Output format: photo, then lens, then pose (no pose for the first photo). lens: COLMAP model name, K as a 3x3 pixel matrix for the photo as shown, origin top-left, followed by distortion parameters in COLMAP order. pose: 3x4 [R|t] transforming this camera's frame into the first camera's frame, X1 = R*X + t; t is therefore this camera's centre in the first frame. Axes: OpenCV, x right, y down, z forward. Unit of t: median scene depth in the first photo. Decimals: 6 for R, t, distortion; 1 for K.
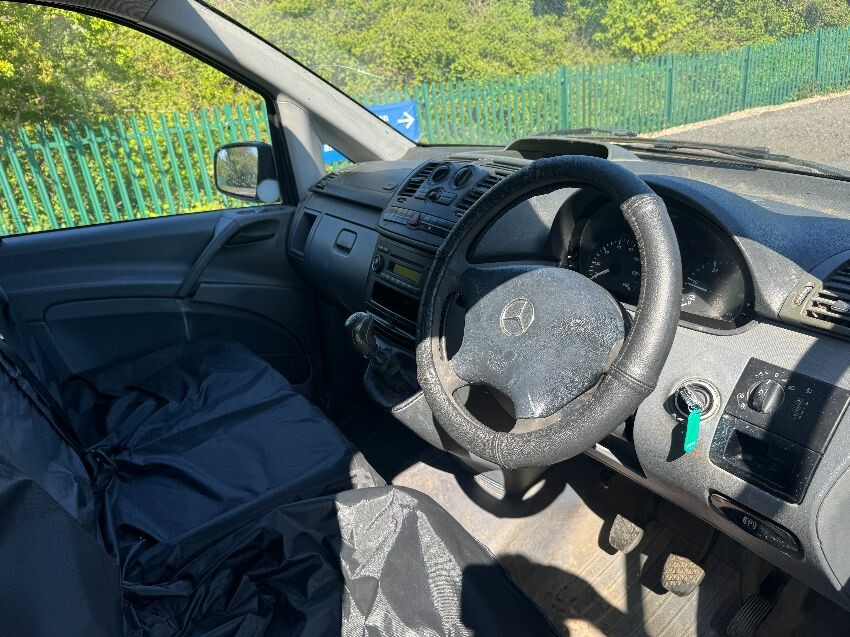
lens RADIAL K [[592.4, 0, 425.0], [0, 592.4, 318.5], [0, 0, 1]] dist [0.031423, -0.005586]
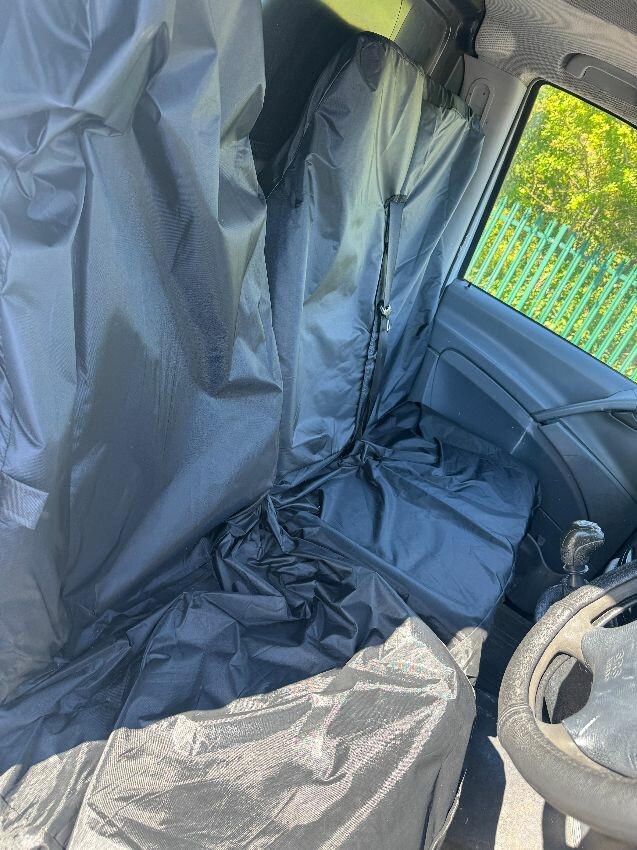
lens RADIAL K [[592.4, 0, 318.5], [0, 592.4, 425.0], [0, 0, 1]] dist [0.031423, -0.005586]
pose [[0.400876, 0.650949, -0.644642, 0.128200], [-0.693999, 0.675120, 0.250157, -0.030702], [0.598051, 0.347099, 0.722397, 0.053013]]
